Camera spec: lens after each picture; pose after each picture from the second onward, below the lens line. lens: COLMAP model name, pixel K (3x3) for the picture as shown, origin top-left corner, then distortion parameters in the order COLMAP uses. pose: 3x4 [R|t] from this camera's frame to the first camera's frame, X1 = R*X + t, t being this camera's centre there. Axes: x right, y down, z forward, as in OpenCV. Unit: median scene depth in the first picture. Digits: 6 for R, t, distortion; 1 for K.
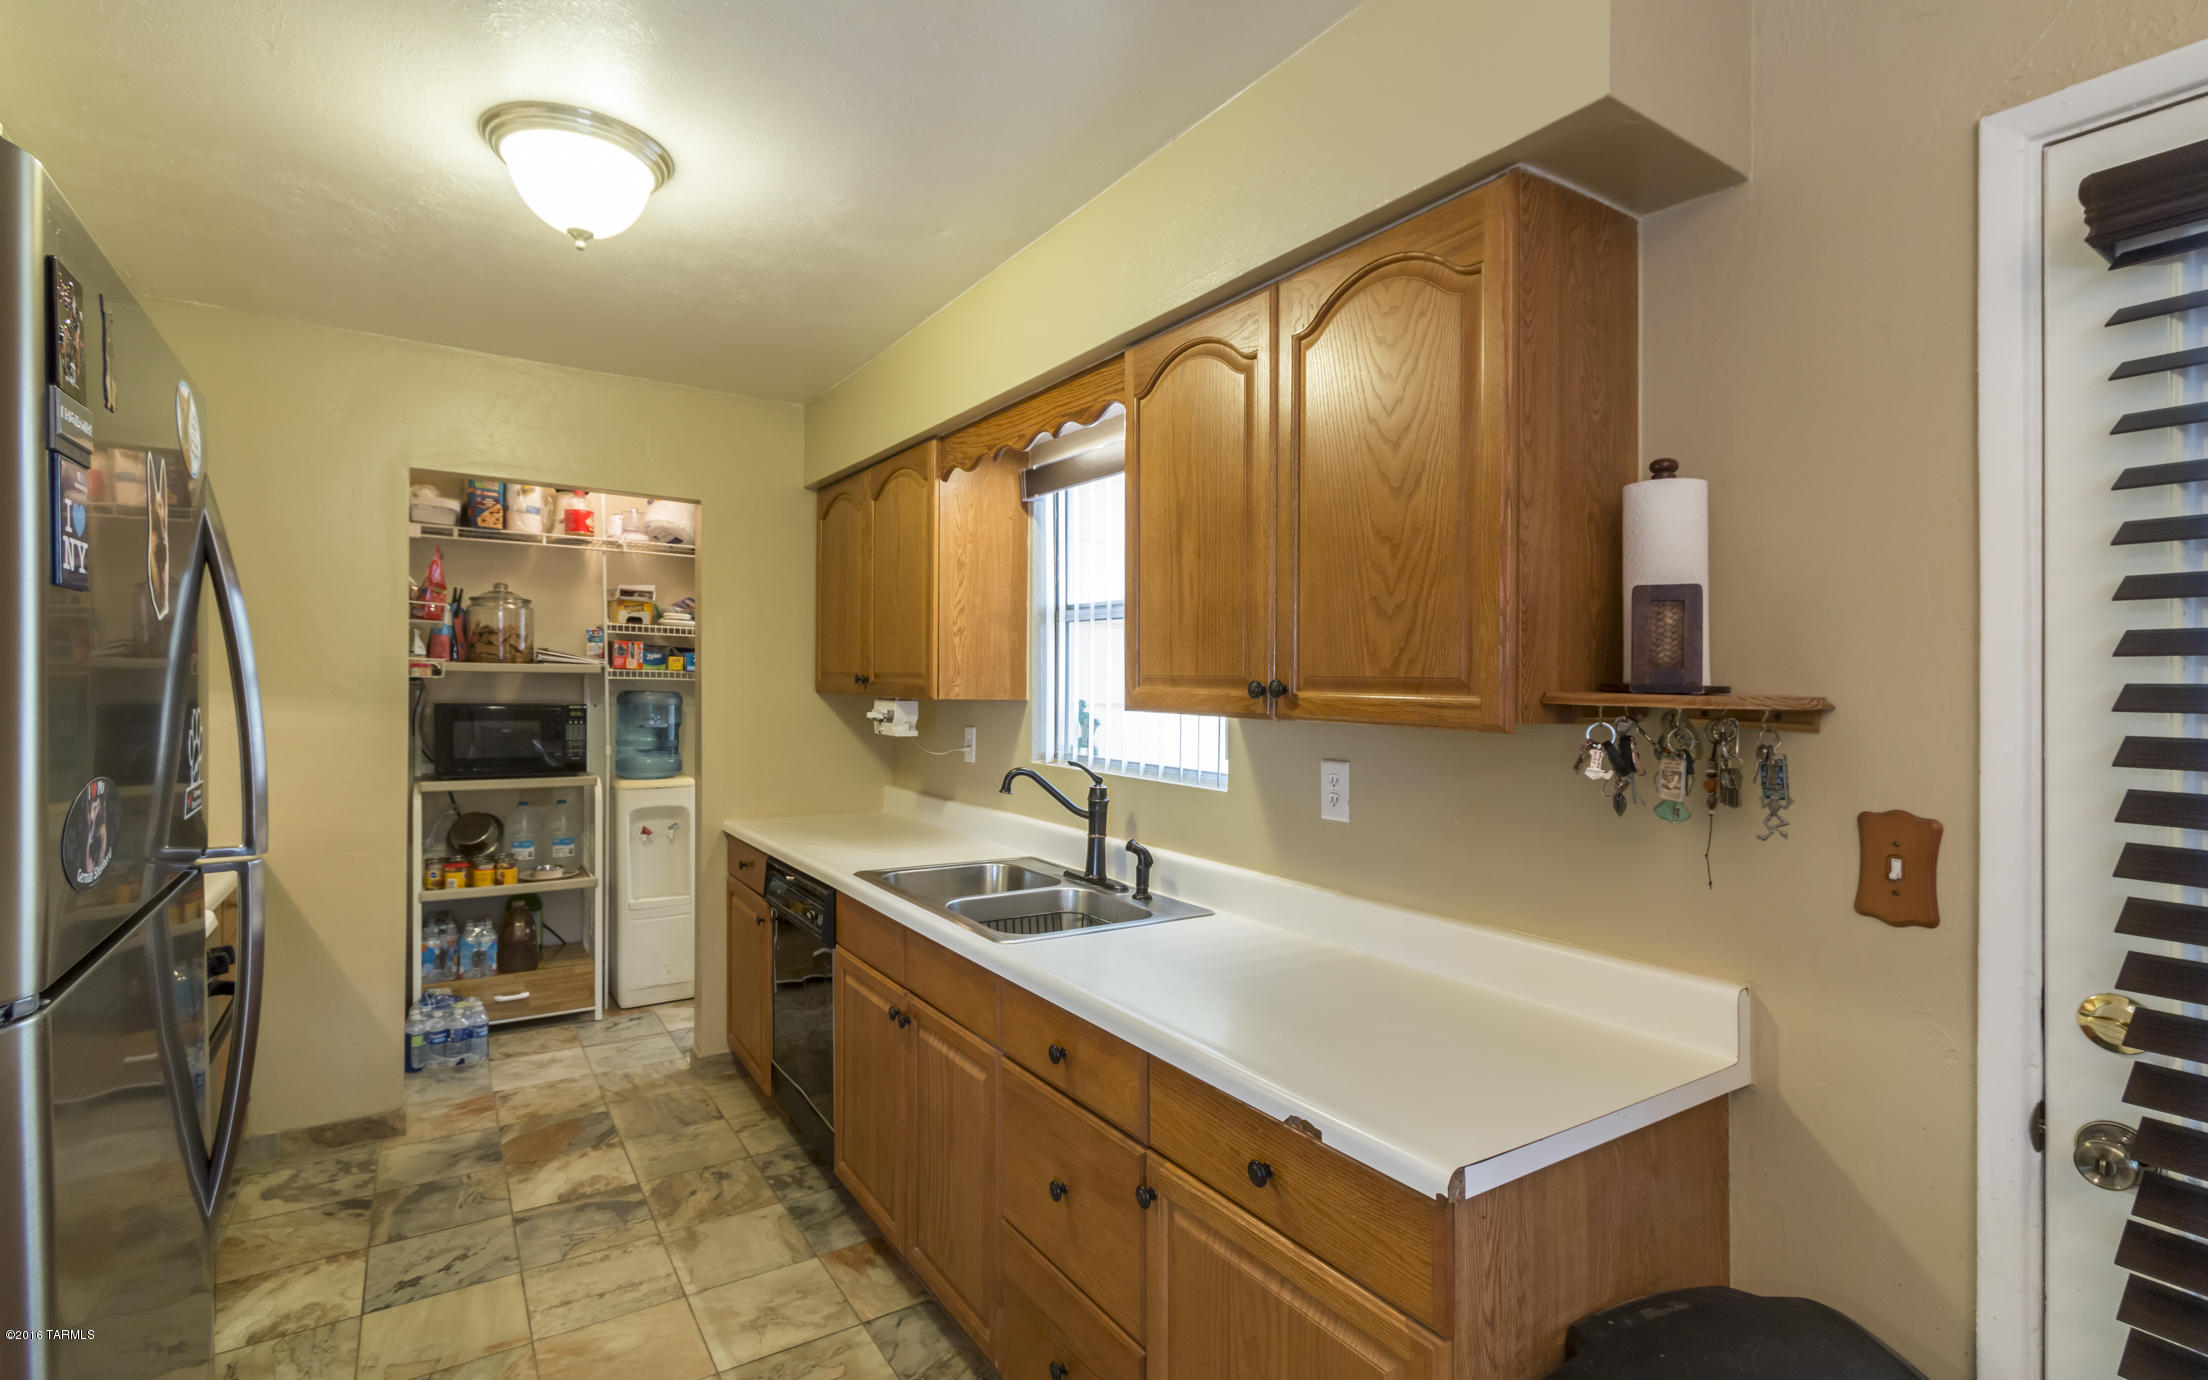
lens RADIAL K [[1011.3, 0, 1104.0], [0, 1011.3, 690.0], [0, 0, 1]] dist [-0.000245, -0.000054]
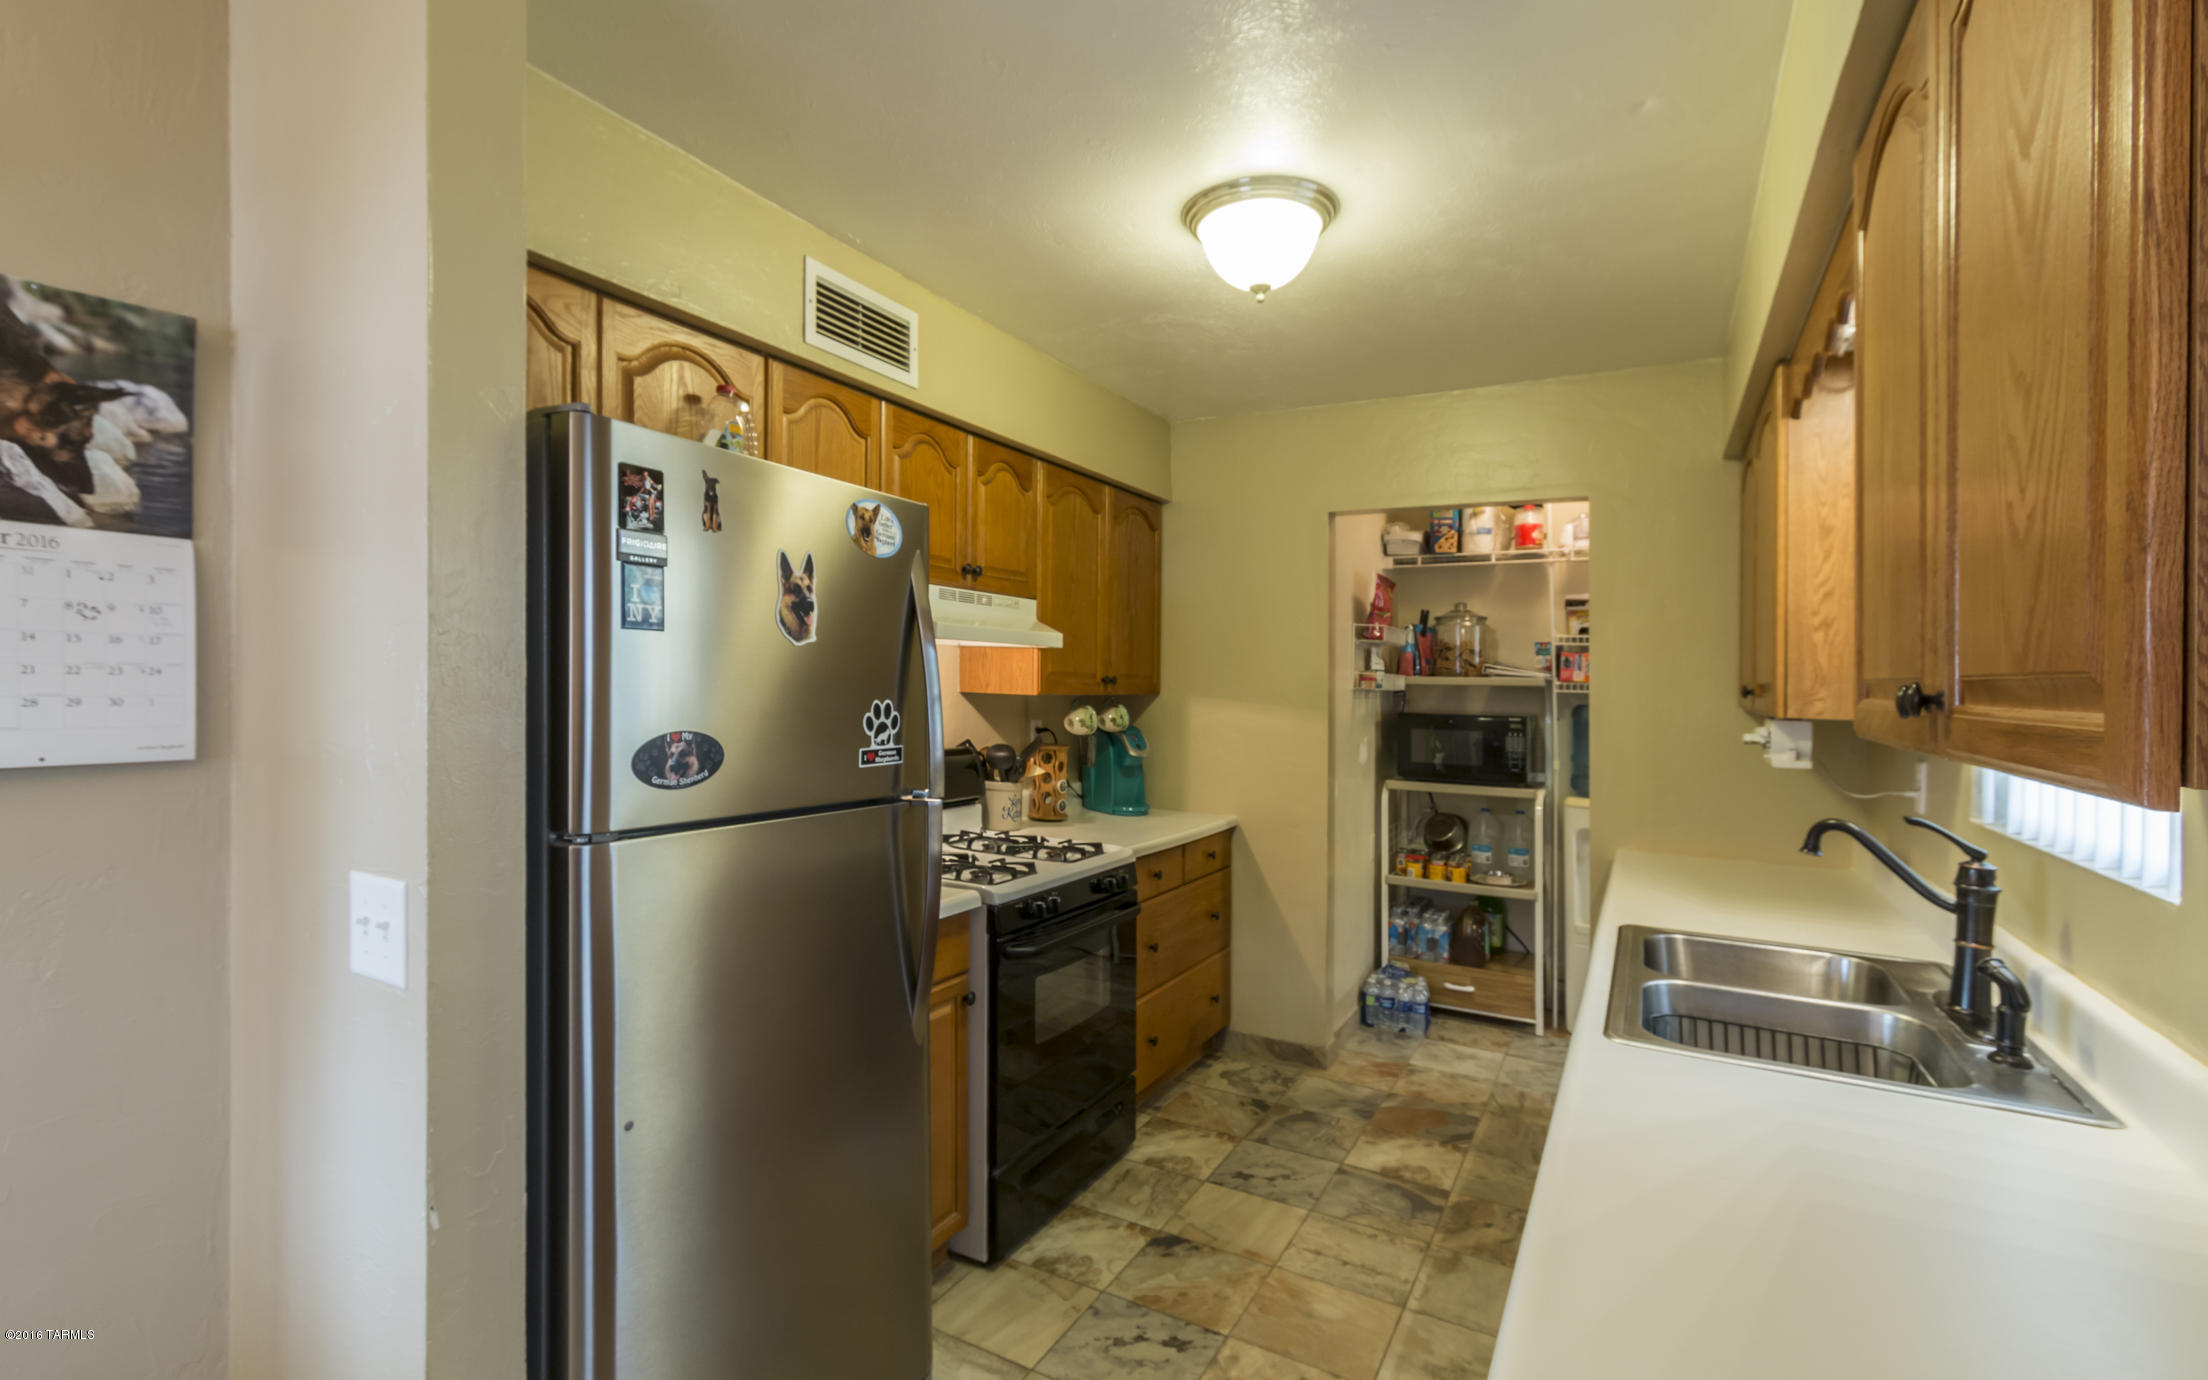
lens RADIAL K [[1023.9, 0, 1098.9], [0, 1023.9, 710.2], [0, 0, 1]] dist [0.000878, 0.000074]
pose [[0.449108, 0.019591, -0.893263, 0.237522], [-0.018811, 0.999745, 0.012469, 0.002939], [0.893280, 0.011203, 0.449362, 0.188776]]
